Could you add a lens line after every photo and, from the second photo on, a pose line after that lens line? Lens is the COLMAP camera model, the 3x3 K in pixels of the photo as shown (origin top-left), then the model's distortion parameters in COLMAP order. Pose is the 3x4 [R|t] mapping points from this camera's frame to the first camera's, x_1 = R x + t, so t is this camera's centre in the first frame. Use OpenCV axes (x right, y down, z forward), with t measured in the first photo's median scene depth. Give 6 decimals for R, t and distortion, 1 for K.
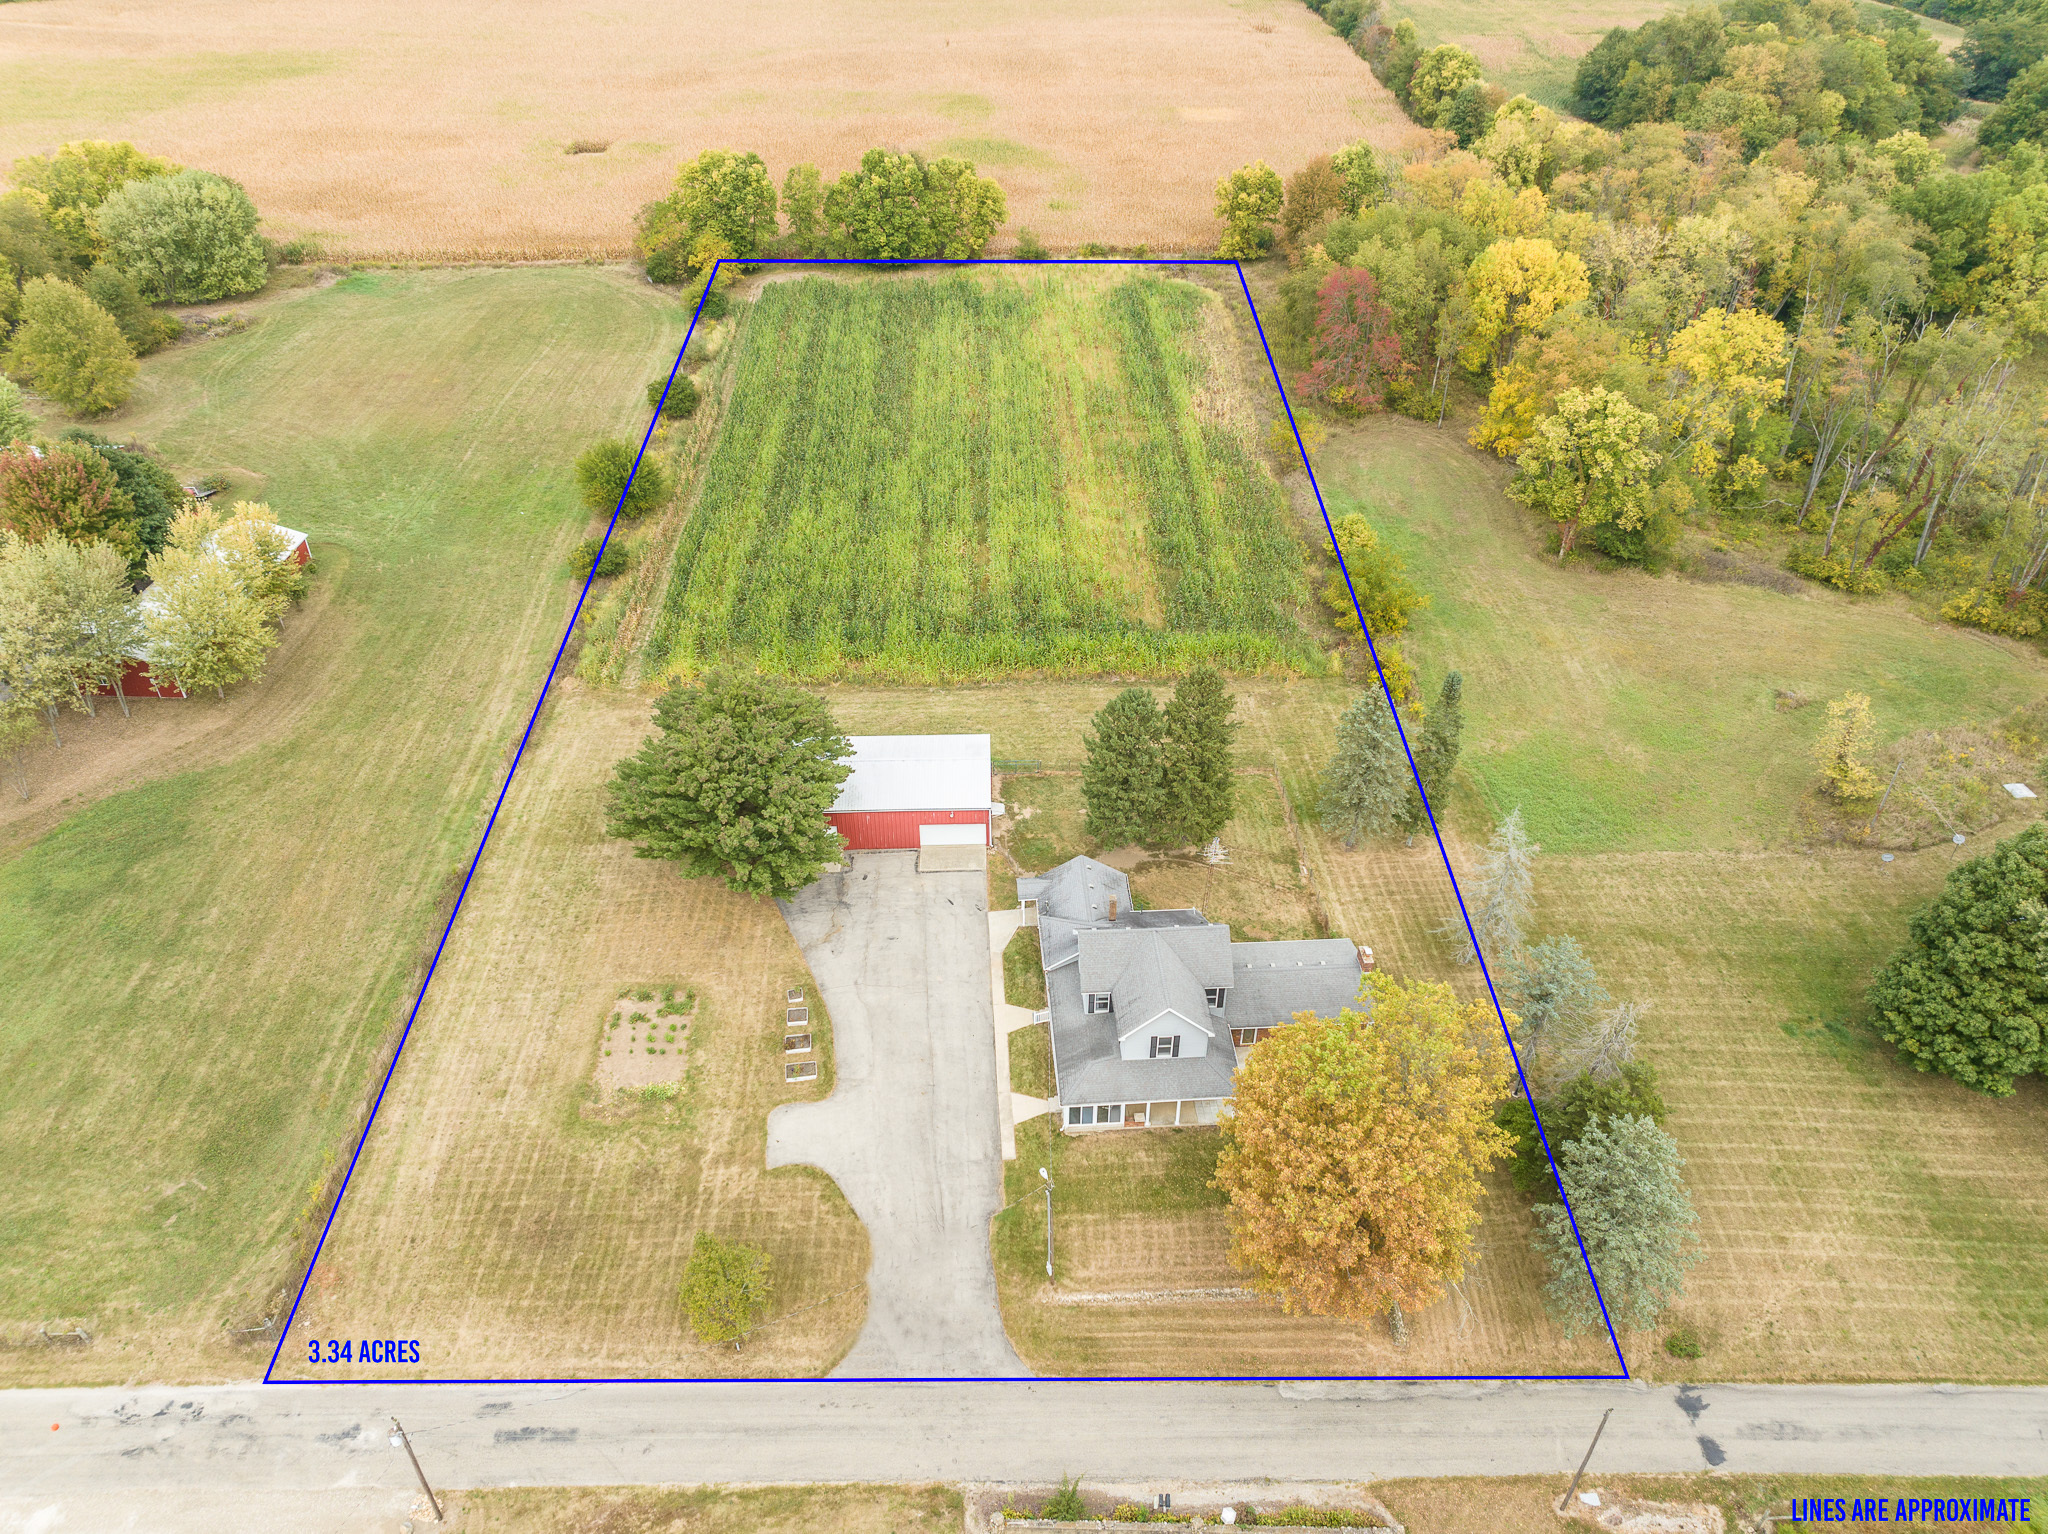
lens RADIAL K [[1409.8, 0, 1024.0], [0, 1409.8, 767.0], [0, 0, 1]] dist [0.011785, 0.000272]
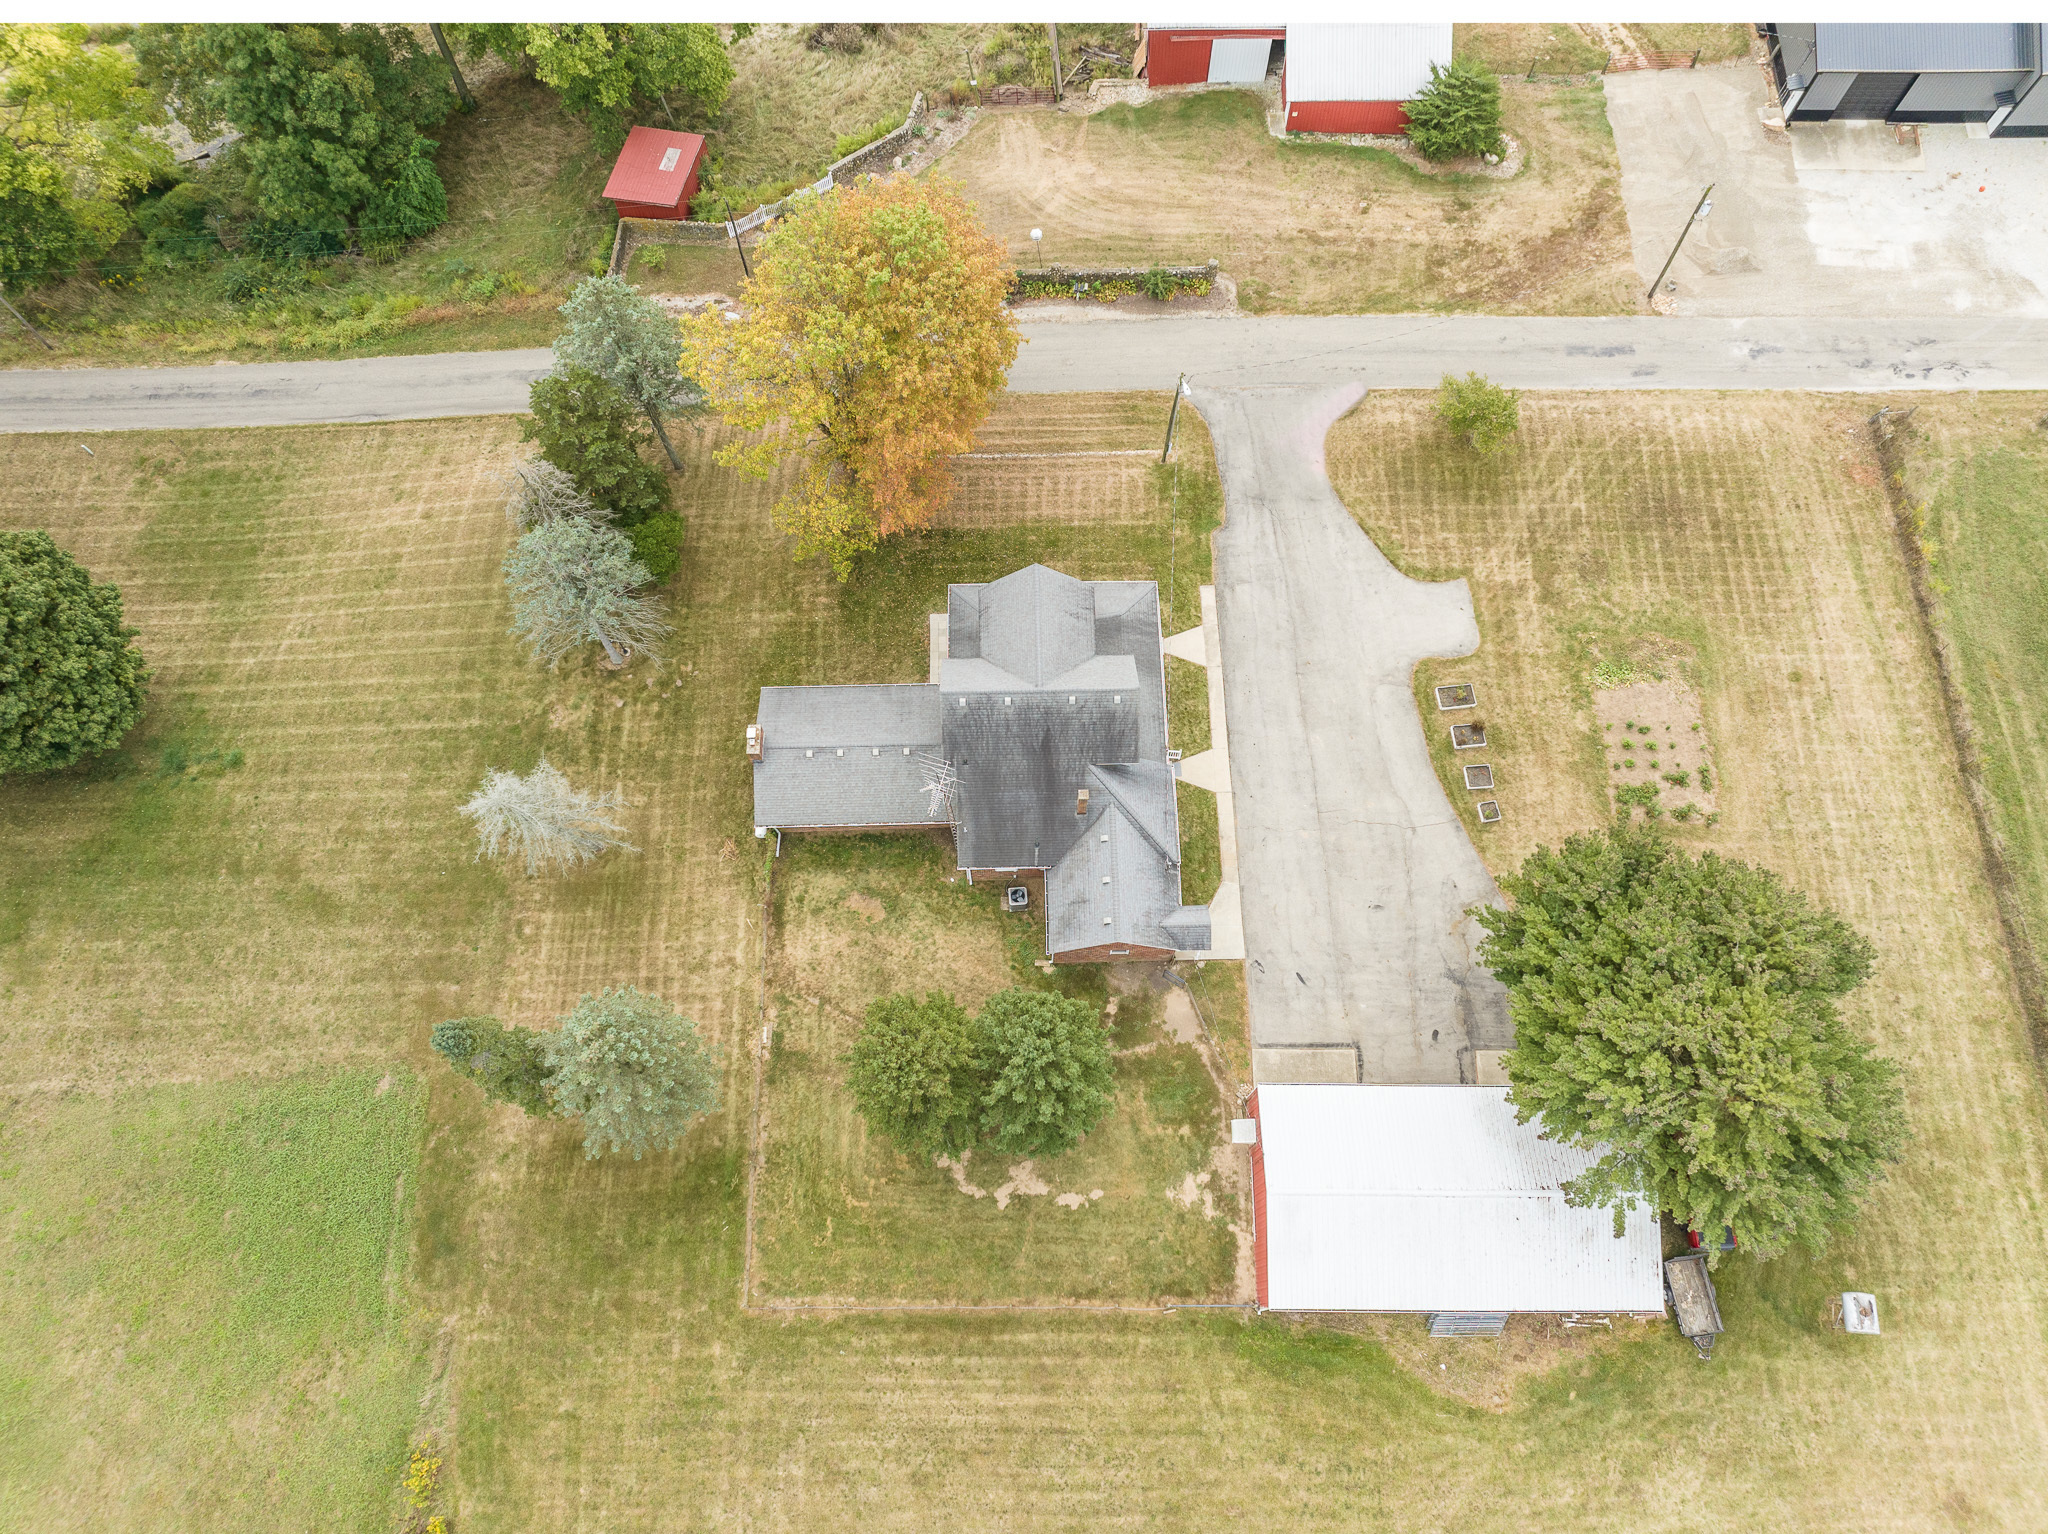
lens RADIAL K [[1409.8, 0, 1024.0], [0, 1409.8, 767.0], [0, 0, 1]] dist [0.011785, 0.000272]
pose [[-0.999187, -0.038380, 0.012341, 0.093158], [0.021969, -0.261668, 0.964908, -0.647722], [-0.033804, 0.964395, 0.262298, 0.866151]]
